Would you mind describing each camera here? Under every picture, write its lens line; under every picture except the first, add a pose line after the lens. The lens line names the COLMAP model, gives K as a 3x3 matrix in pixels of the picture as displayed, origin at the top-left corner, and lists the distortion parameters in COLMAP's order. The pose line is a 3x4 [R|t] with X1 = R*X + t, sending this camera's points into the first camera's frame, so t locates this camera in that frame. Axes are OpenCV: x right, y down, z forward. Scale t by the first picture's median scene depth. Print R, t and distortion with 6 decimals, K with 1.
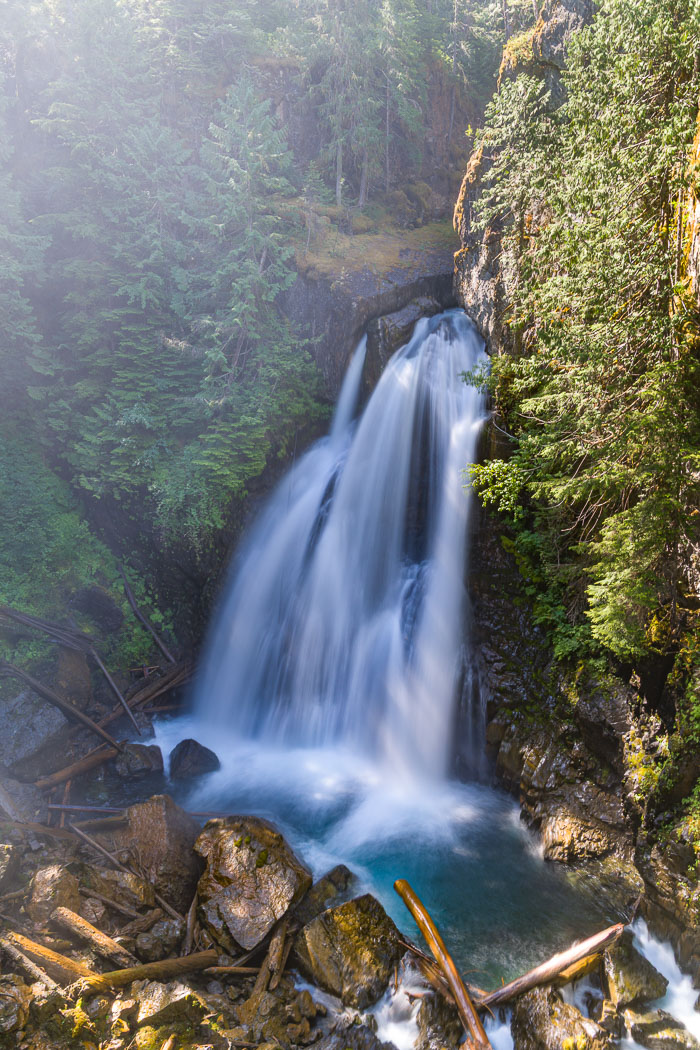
lens RADIAL K [[529.5, 0, 349.7], [0, 529.5, 519.3], [0, 0, 1]] dist [-0.002555, 0.000072]
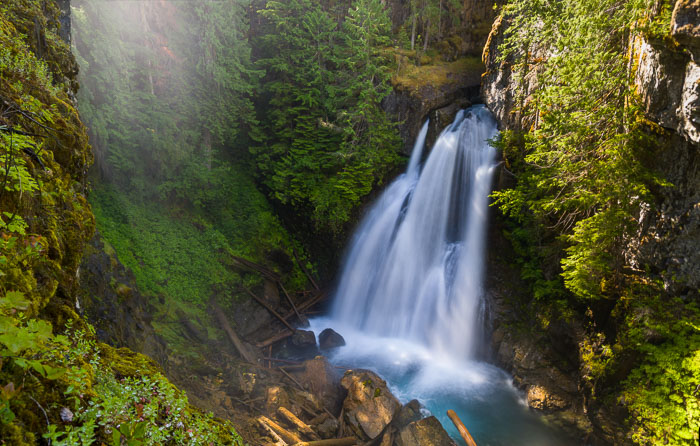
lens RADIAL K [[282.2, 0, 350.0], [0, 282.2, 223.0], [0, 0, 1]] dist [0.001904, 0.000330]
pose [[0.994398, 0.031234, -0.100983, -0.142191], [-0.030028, 0.999459, 0.013440, 0.010075], [0.101348, -0.010332, 0.994797, -0.022593]]
